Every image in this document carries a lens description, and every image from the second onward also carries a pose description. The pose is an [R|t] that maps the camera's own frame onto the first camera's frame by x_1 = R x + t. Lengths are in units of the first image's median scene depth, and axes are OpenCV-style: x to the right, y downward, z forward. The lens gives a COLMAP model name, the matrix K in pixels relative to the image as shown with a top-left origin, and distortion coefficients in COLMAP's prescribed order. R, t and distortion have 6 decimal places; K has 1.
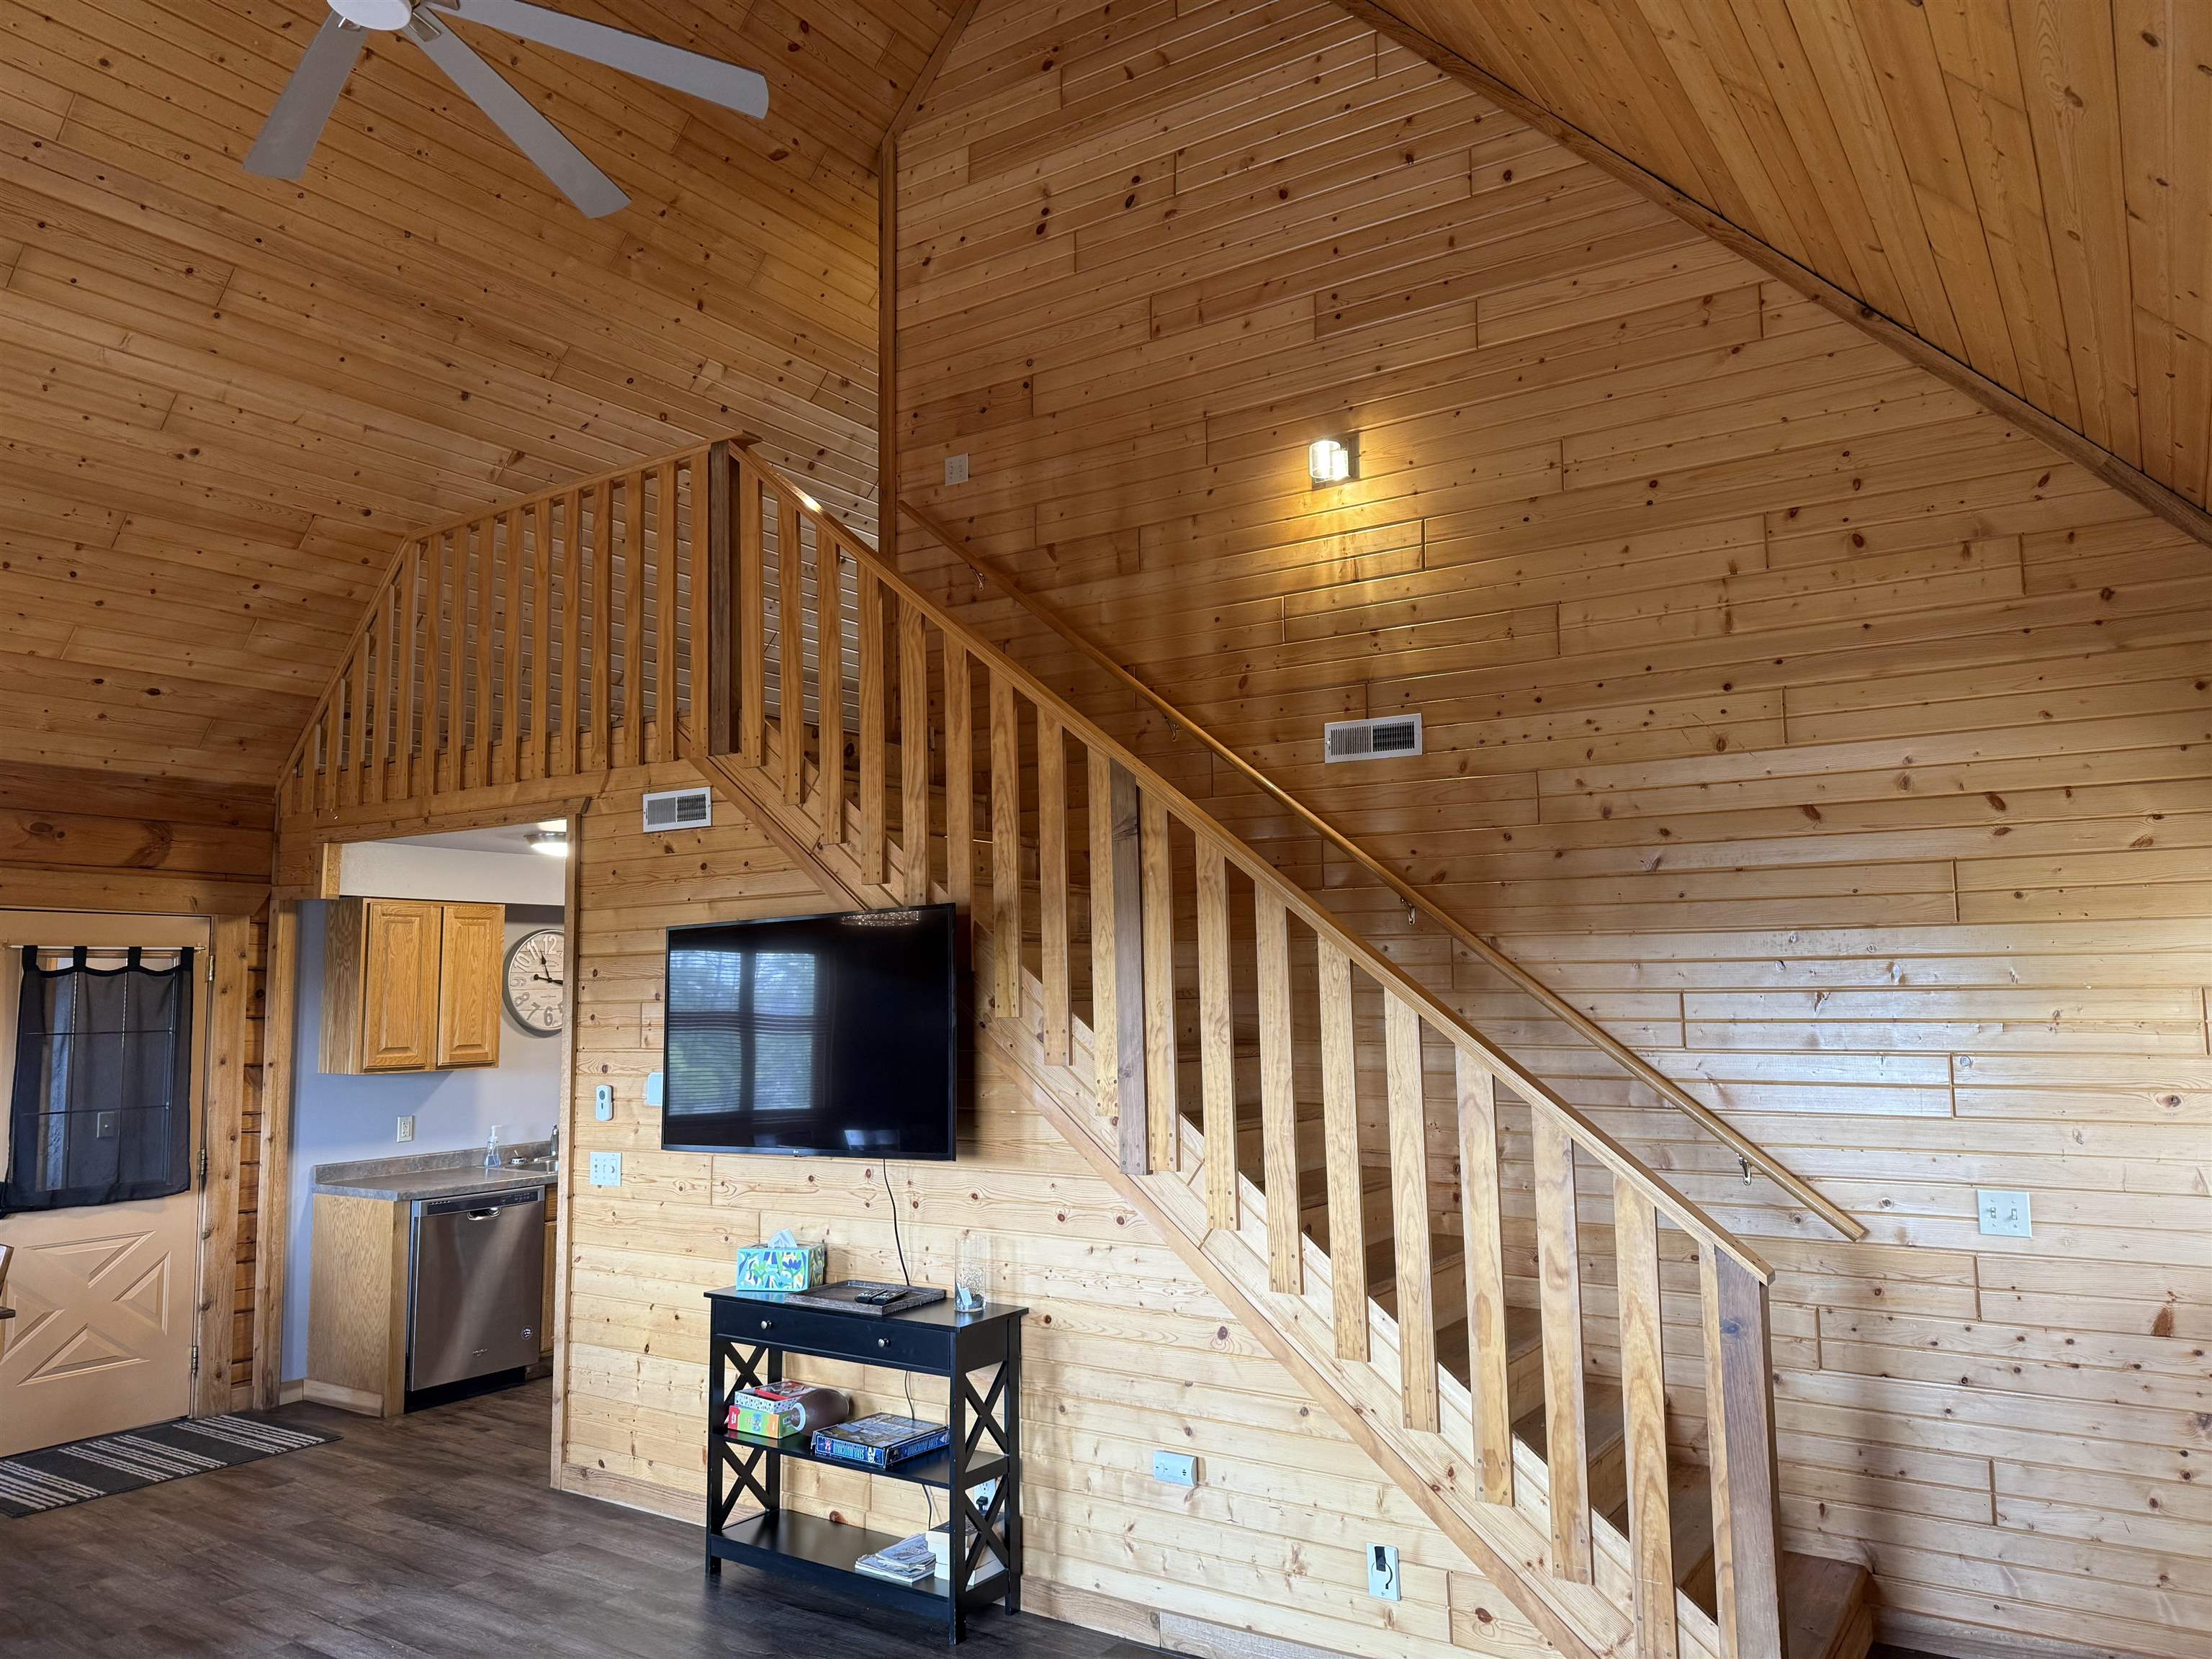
lens RADIAL K [[1589.7, 0, 1101.1], [0, 1589.7, 834.7], [0, 0, 1]] dist [0.032826, -0.003927]
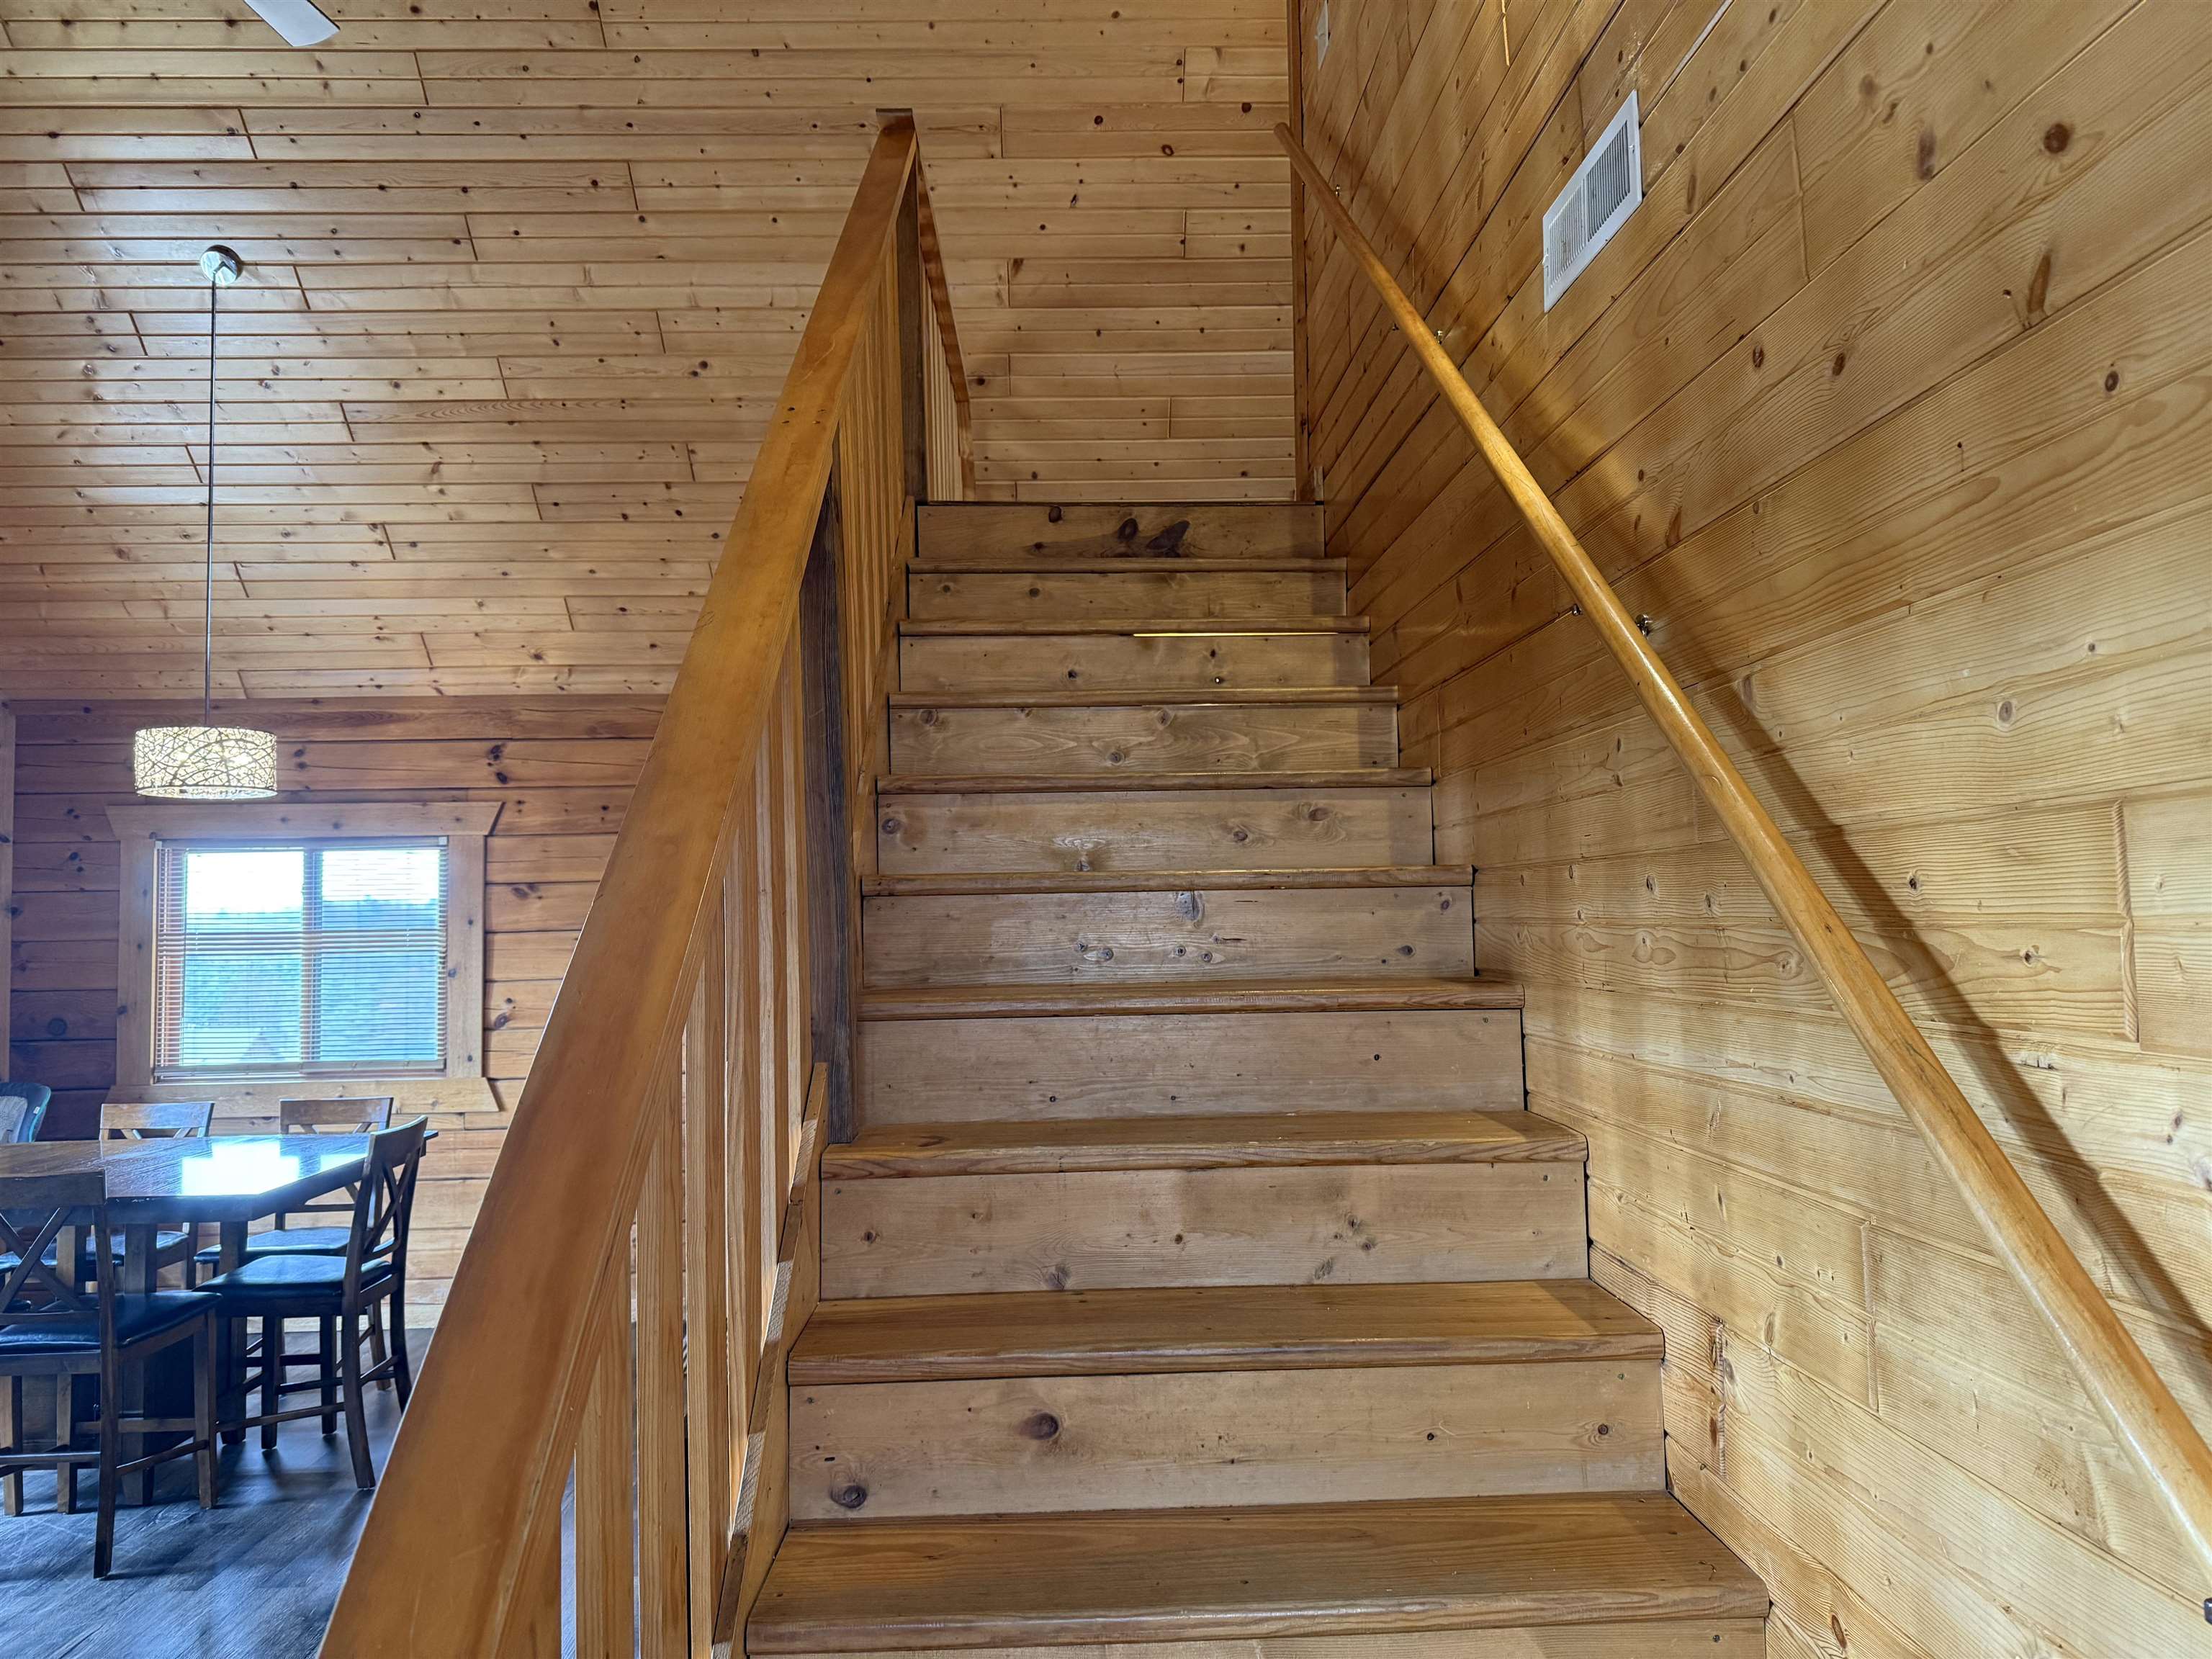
lens RADIAL K [[1589.7, 0, 1106.6], [0, 1589.7, 814.4], [0, 0, 1]] dist [0.032826, -0.003927]
pose [[0.589931, -0.053257, -0.805695, 0.373570], [0.094854, 0.995485, 0.003650, 0.060988], [0.801863, -0.078576, 0.592319, 0.592947]]
